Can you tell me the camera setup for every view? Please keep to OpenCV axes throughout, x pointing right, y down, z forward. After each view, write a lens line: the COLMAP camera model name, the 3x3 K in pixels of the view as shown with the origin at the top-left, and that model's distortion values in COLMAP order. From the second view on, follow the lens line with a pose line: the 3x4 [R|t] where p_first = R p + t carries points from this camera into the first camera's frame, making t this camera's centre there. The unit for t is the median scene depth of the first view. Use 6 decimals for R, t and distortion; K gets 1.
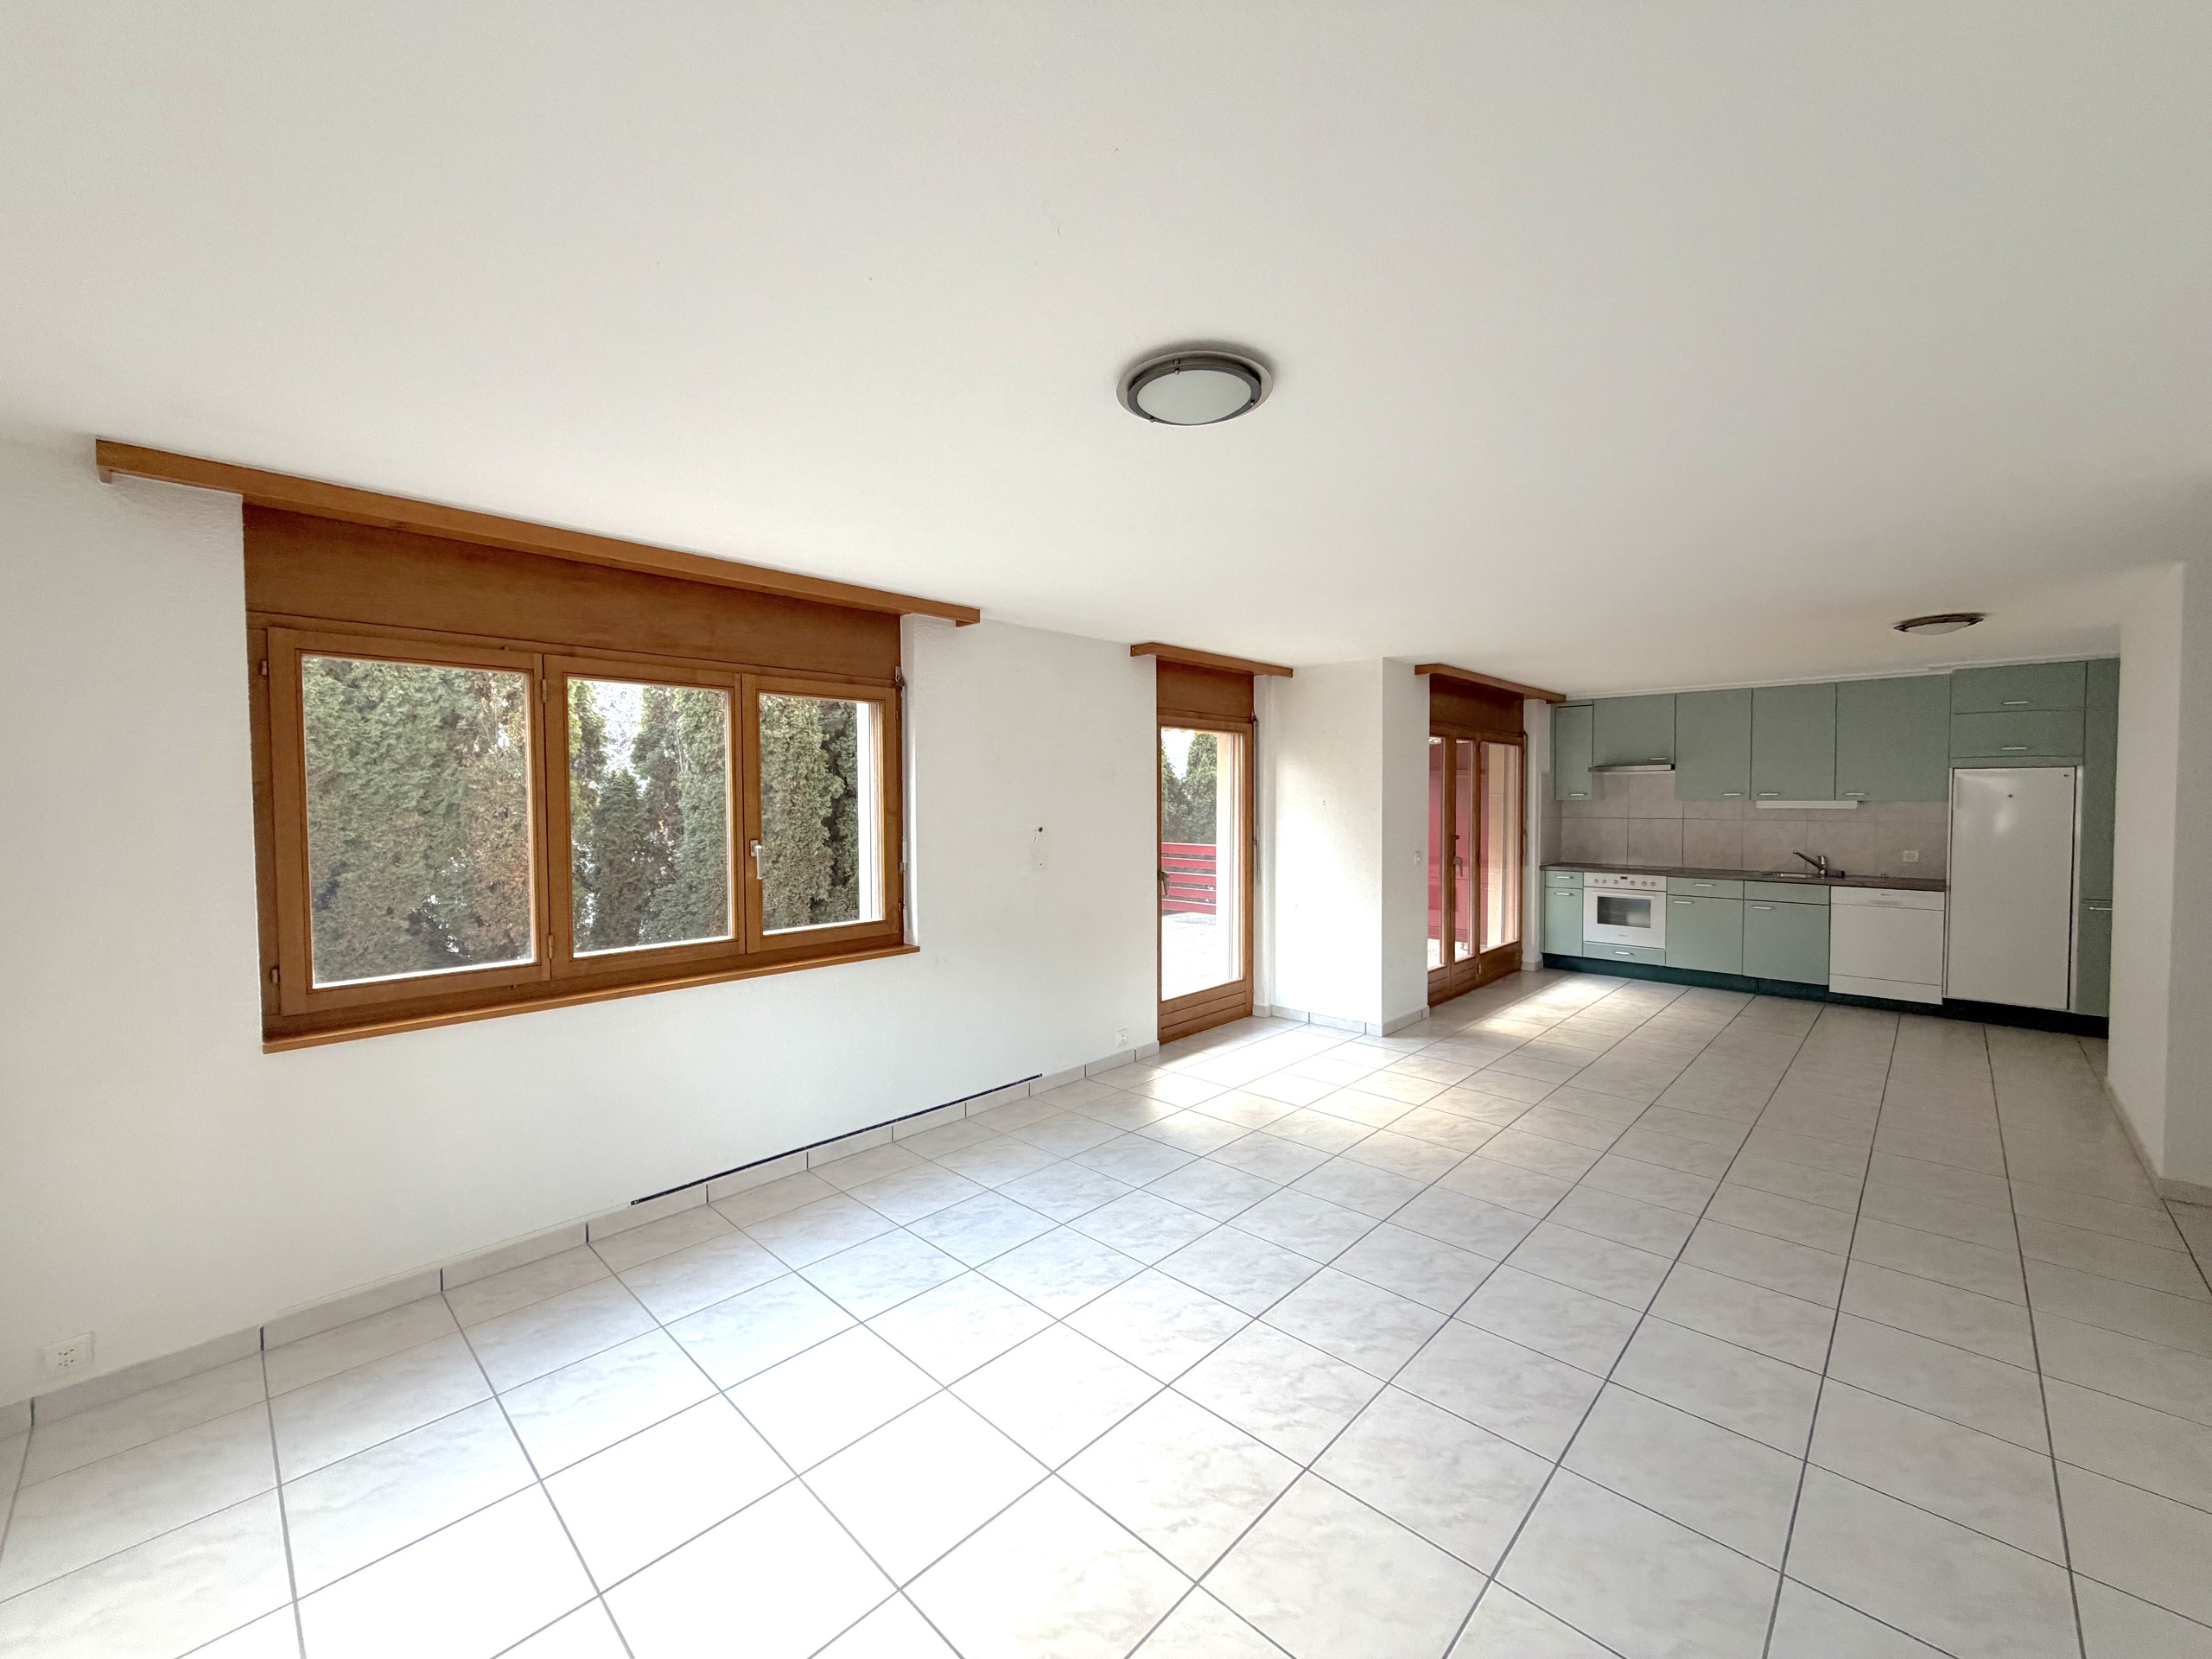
lens RADIAL K [[879.0, 0, 1095.9], [0, 879.0, 829.0], [0, 0, 1]] dist [-0.001647, -0.000219]
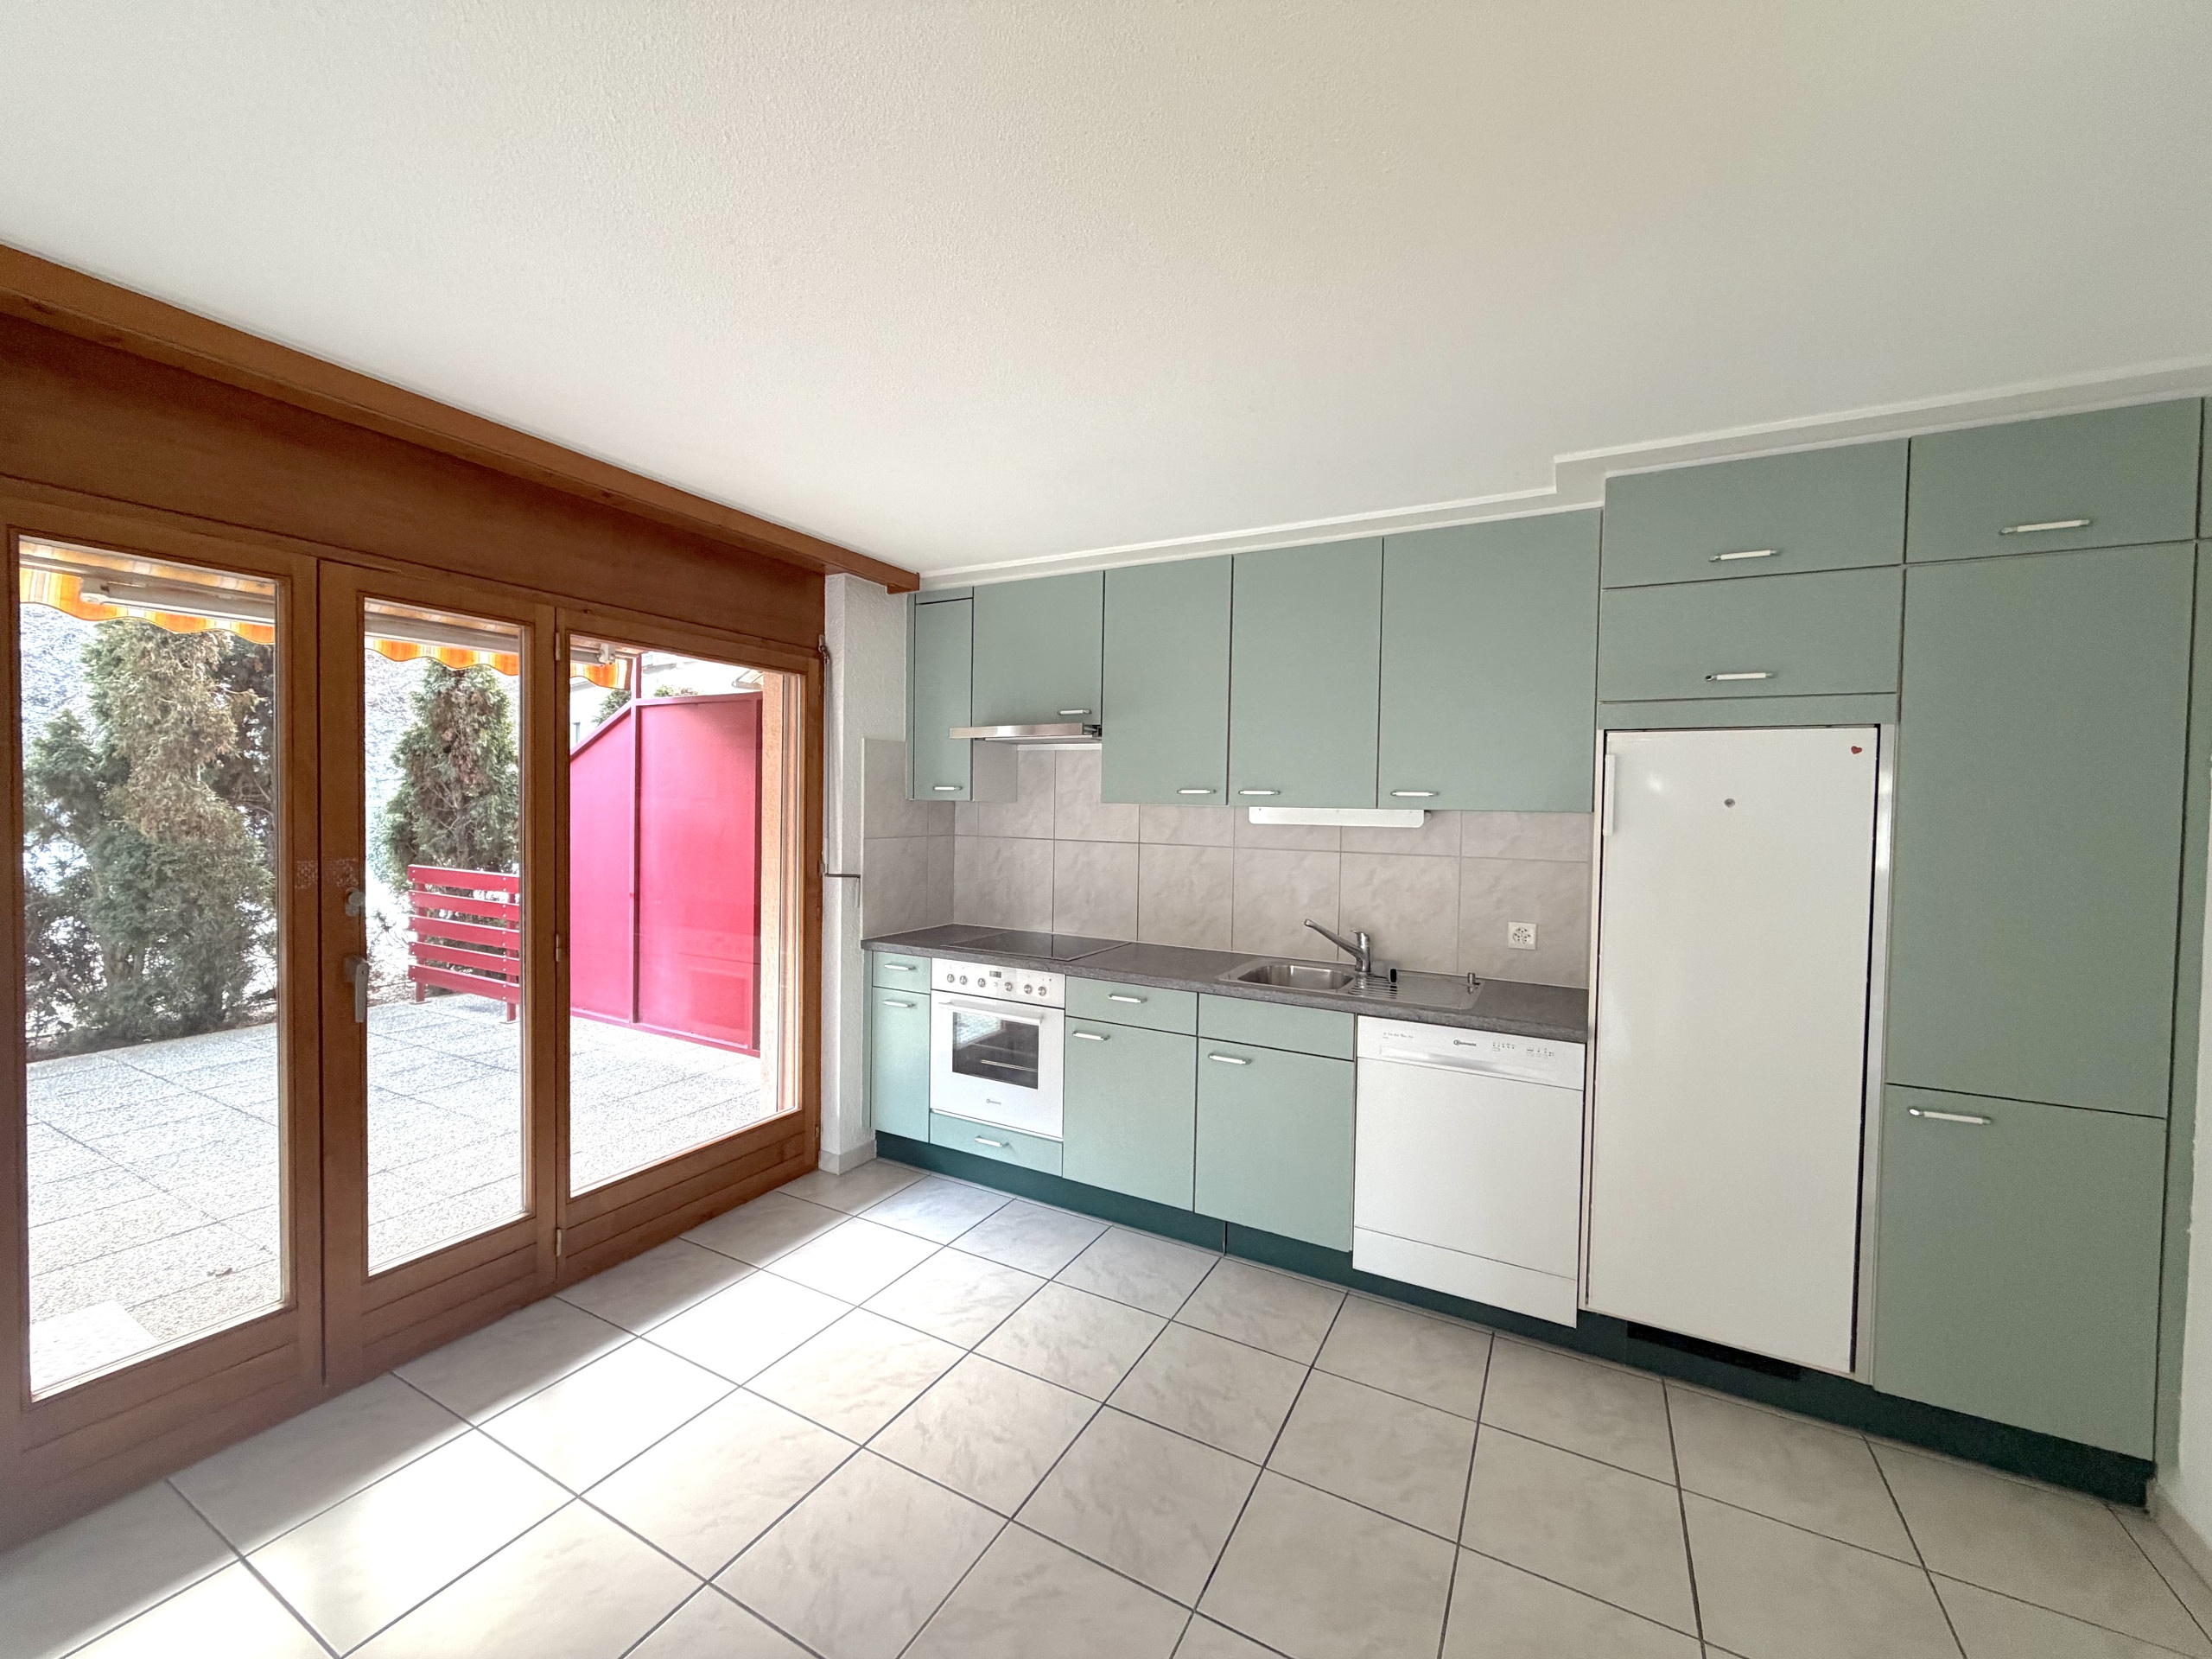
lens RADIAL K [[879.0, 0, 1098.3], [0, 879.0, 824.2], [0, 0, 1]] dist [-0.001647, -0.000219]
pose [[0.965122, 0.013419, 0.261457, 0.552661], [-0.011241, 0.999889, -0.009824, -0.017544], [-0.261560, 0.006542, 0.965165, 0.572317]]
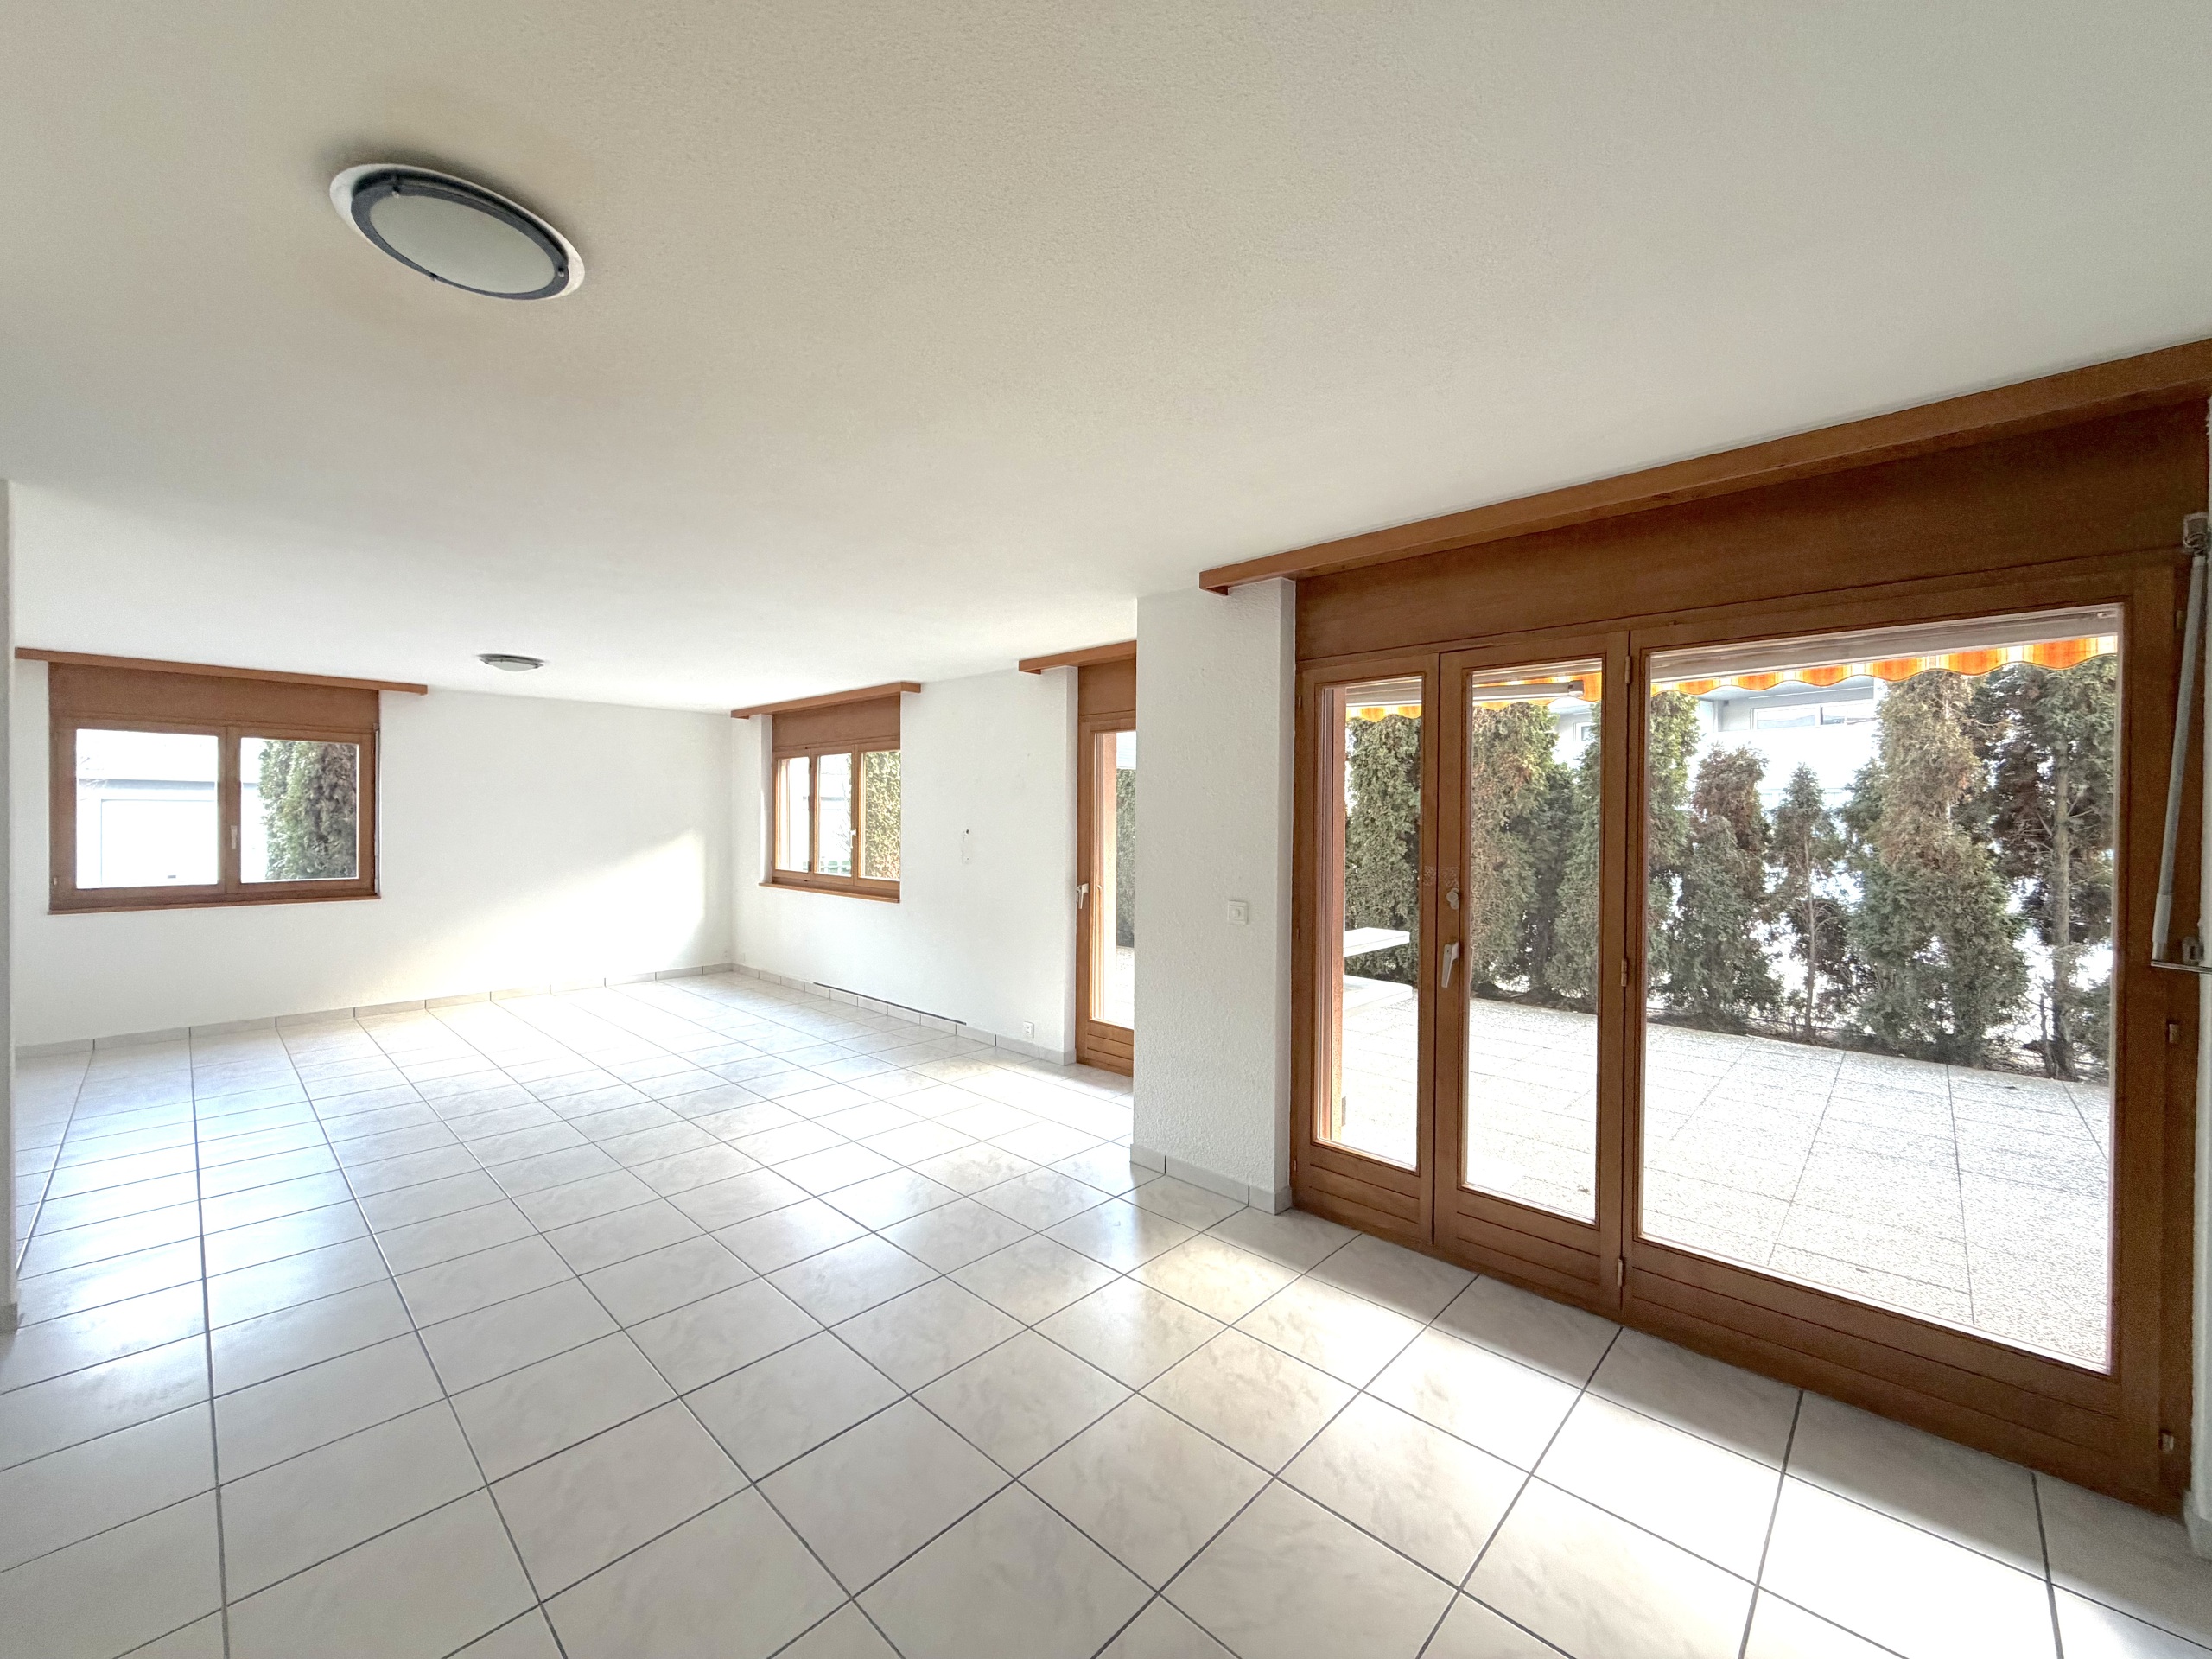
lens RADIAL K [[879.0, 0, 1092.3], [0, 879.0, 827.0], [0, 0, 1]] dist [-0.001647, -0.000219]
pose [[0.000781, 0.017076, -0.999854, 0.773161], [-0.044436, 0.998867, 0.017024, -0.022973], [0.999012, 0.044417, 0.001539, 0.746631]]
